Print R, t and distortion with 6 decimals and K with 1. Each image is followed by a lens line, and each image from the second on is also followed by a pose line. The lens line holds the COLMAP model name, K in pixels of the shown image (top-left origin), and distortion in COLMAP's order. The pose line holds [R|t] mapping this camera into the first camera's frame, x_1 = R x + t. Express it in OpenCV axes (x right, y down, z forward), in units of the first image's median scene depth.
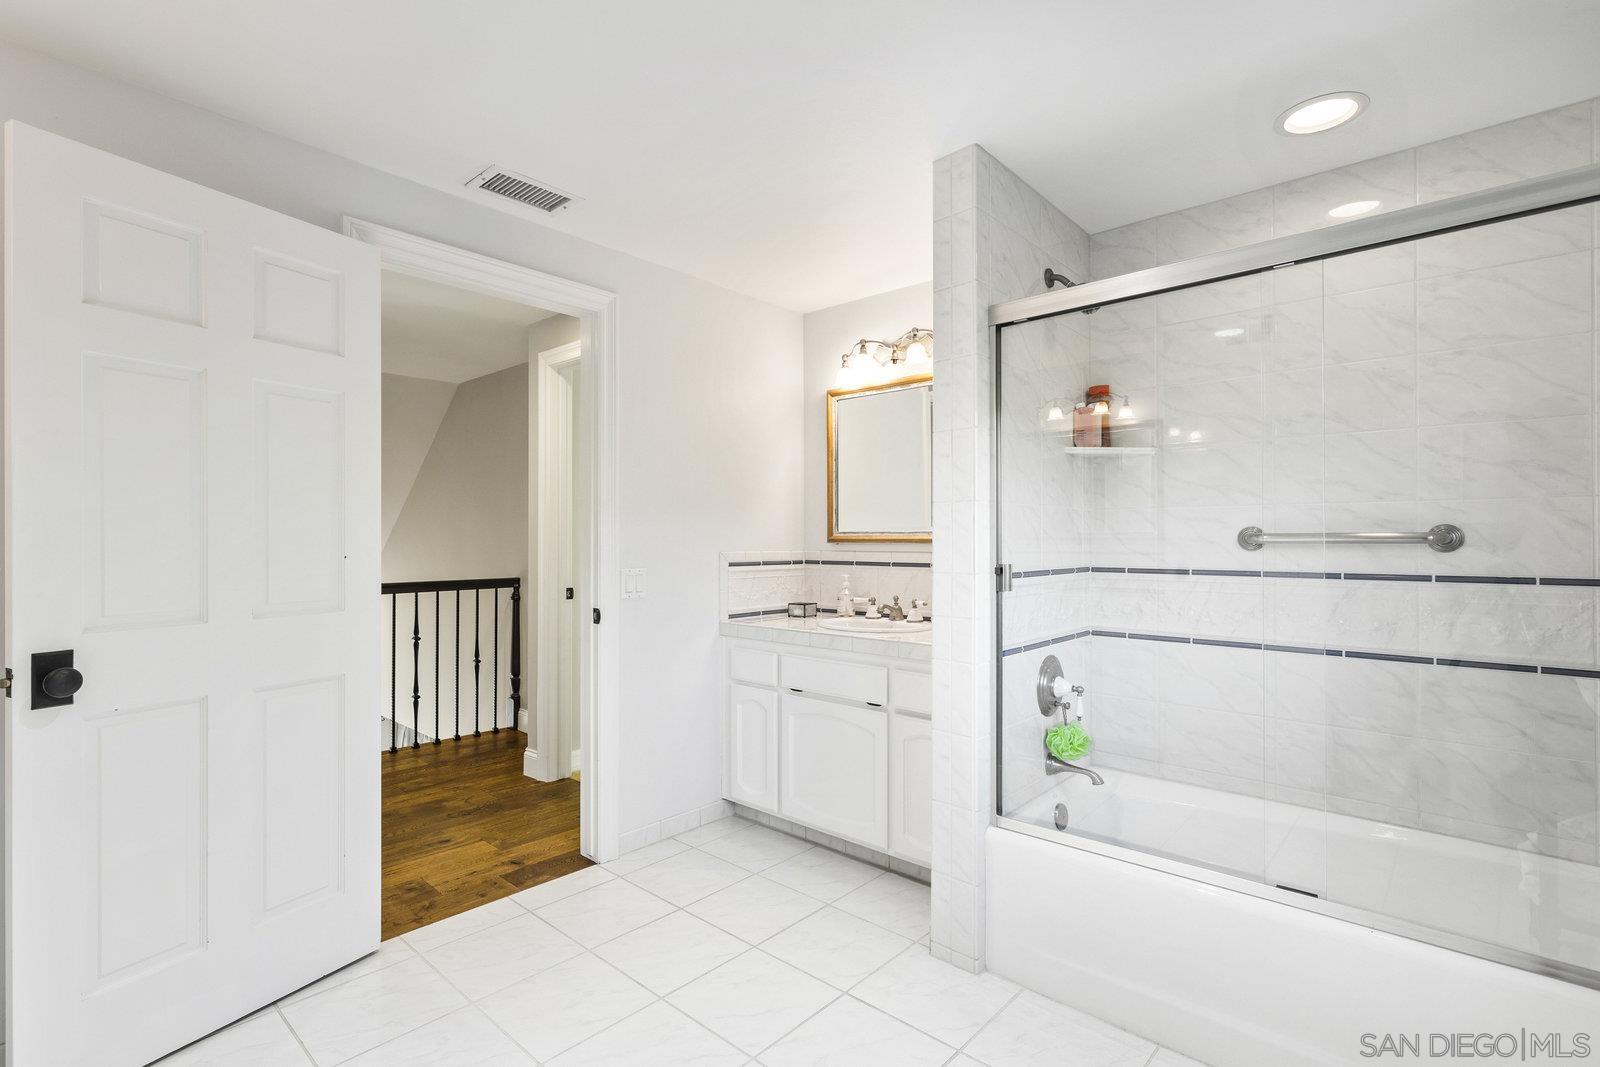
lens RADIAL K [[762.9, 0, 800.4], [0, 762.9, 521.8], [0, 0, 1]] dist [-0.000352, -0.000027]
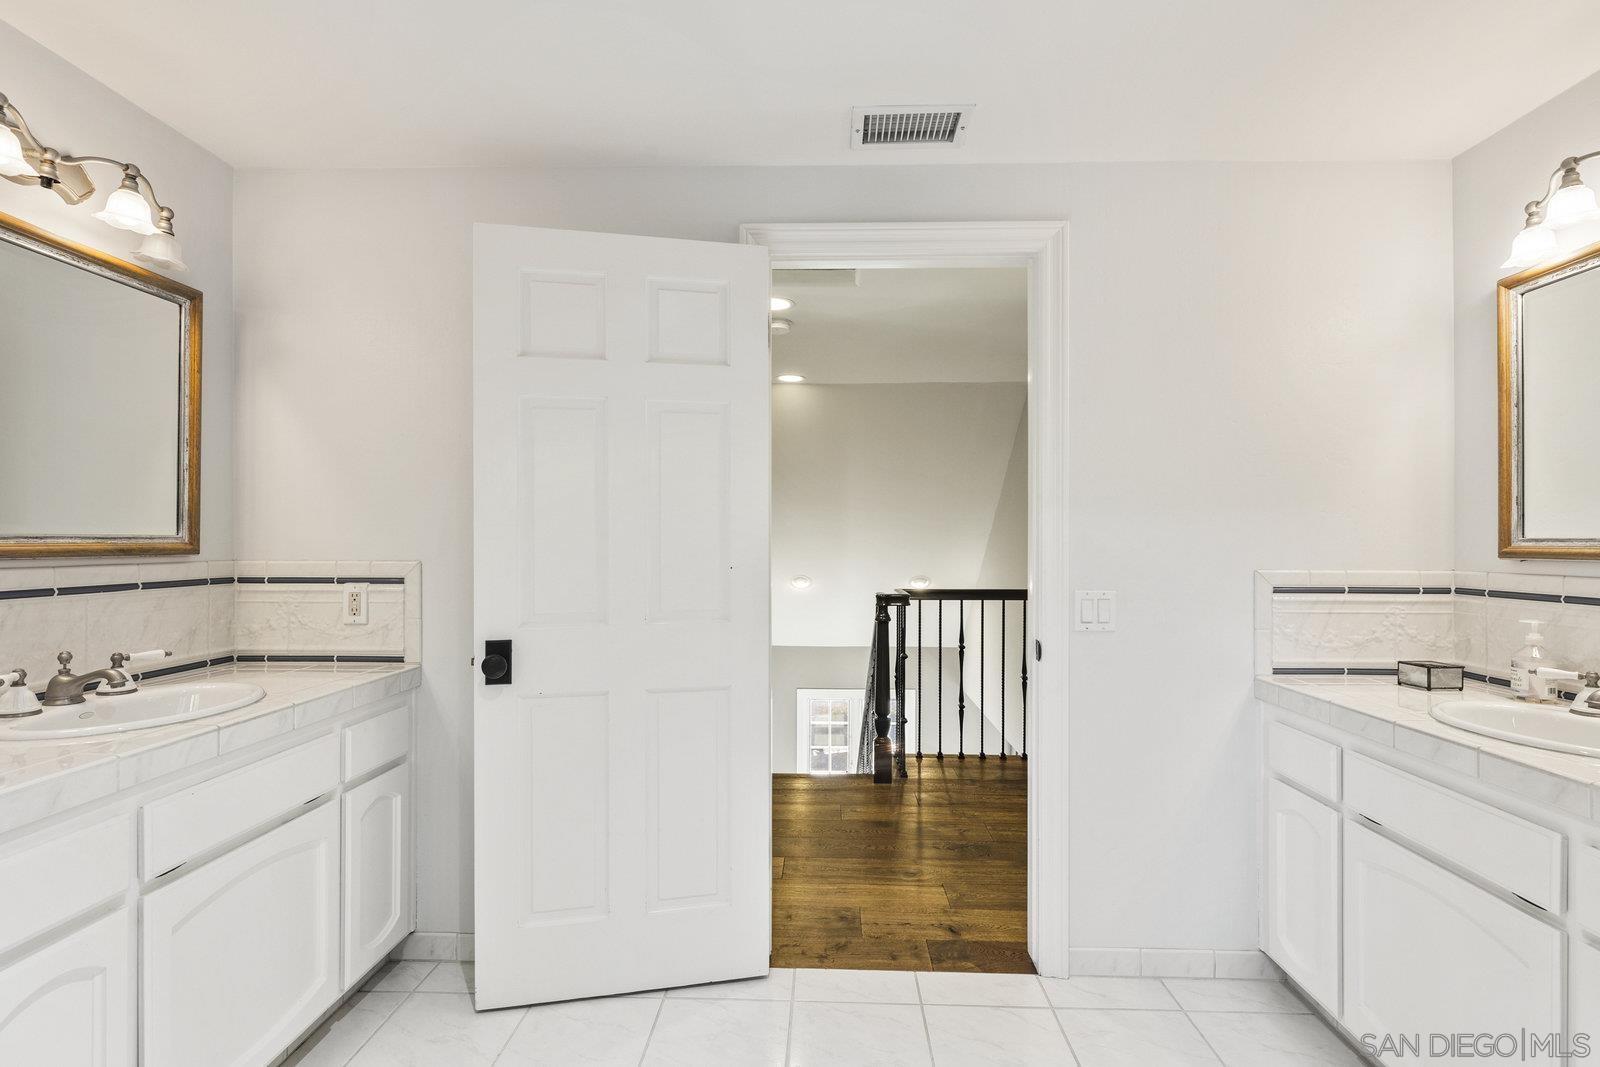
lens RADIAL K [[752.2, 0, 800.0], [0, 752.2, 533.5], [0, 0, 1]] dist [0.000707, -0.000208]
pose [[0.641123, -0.005971, -0.767415, 0.145250], [0.016255, 0.999851, 0.005800, -0.001726], [0.767266, -0.016193, 0.641124, 0.304797]]
